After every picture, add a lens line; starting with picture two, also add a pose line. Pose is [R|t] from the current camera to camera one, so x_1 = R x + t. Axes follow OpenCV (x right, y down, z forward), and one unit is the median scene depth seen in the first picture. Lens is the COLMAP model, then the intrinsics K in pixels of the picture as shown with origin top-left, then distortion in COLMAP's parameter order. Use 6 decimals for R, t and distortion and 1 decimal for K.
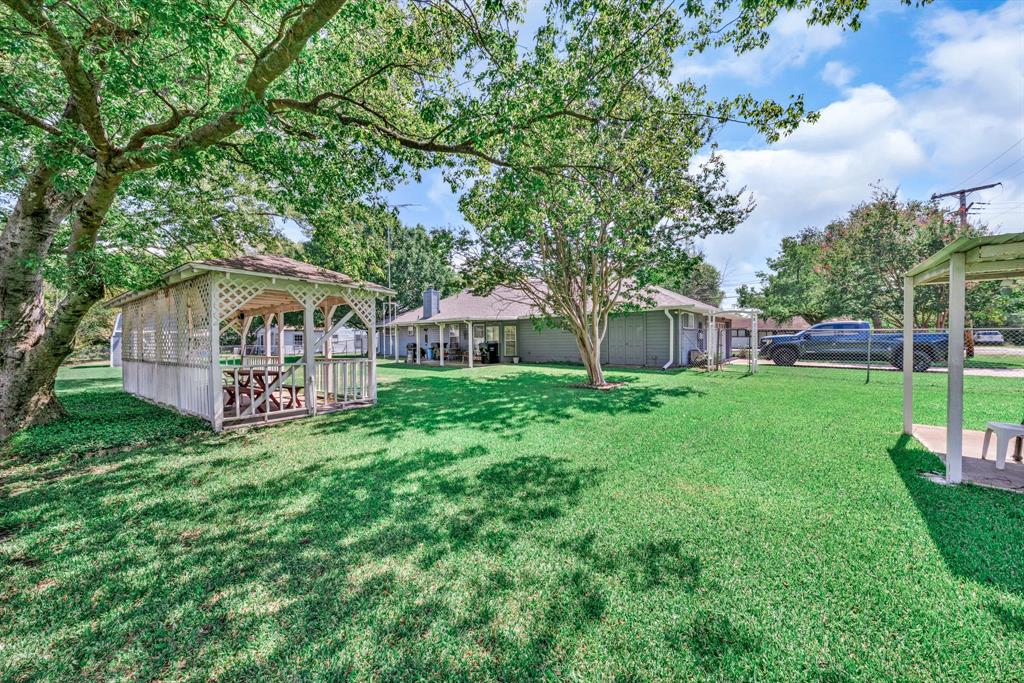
lens RADIAL K [[353.9, 0, 512.4], [0, 353.9, 338.0], [0, 0, 1]] dist [-0.001883, -0.000097]
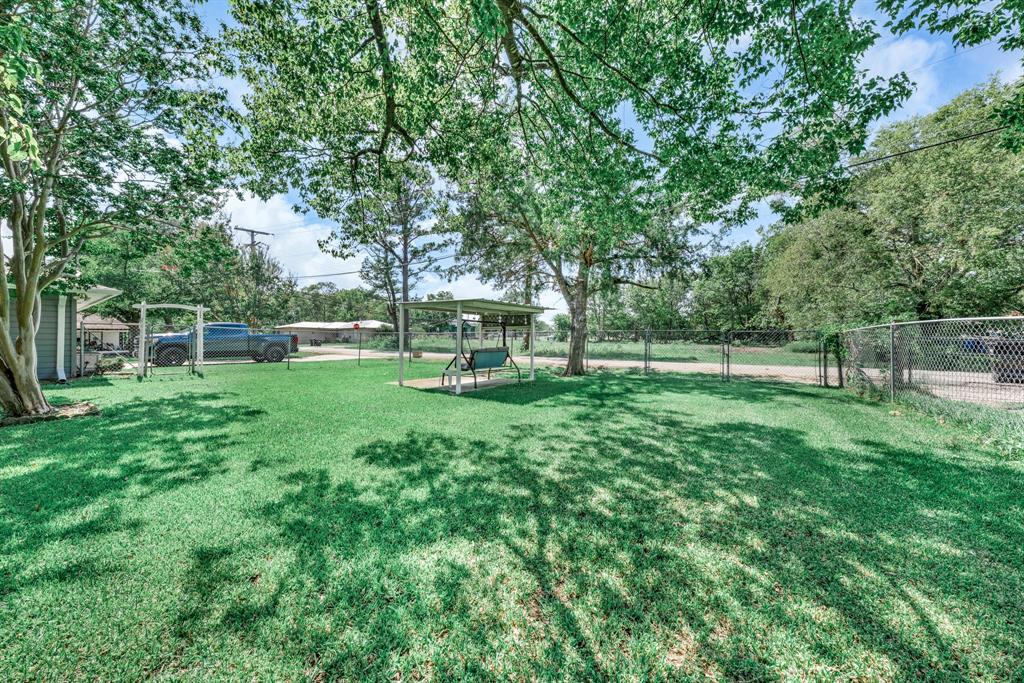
lens RADIAL K [[353.9, 0, 512.4], [0, 353.9, 338.0], [0, 0, 1]] dist [-0.001883, -0.000097]
pose [[-0.114093, 0.002912, 0.993466, -1.460936], [-0.000606, 0.999995, -0.003001, 0.037964], [-0.993470, -0.000944, -0.114091, 1.030983]]
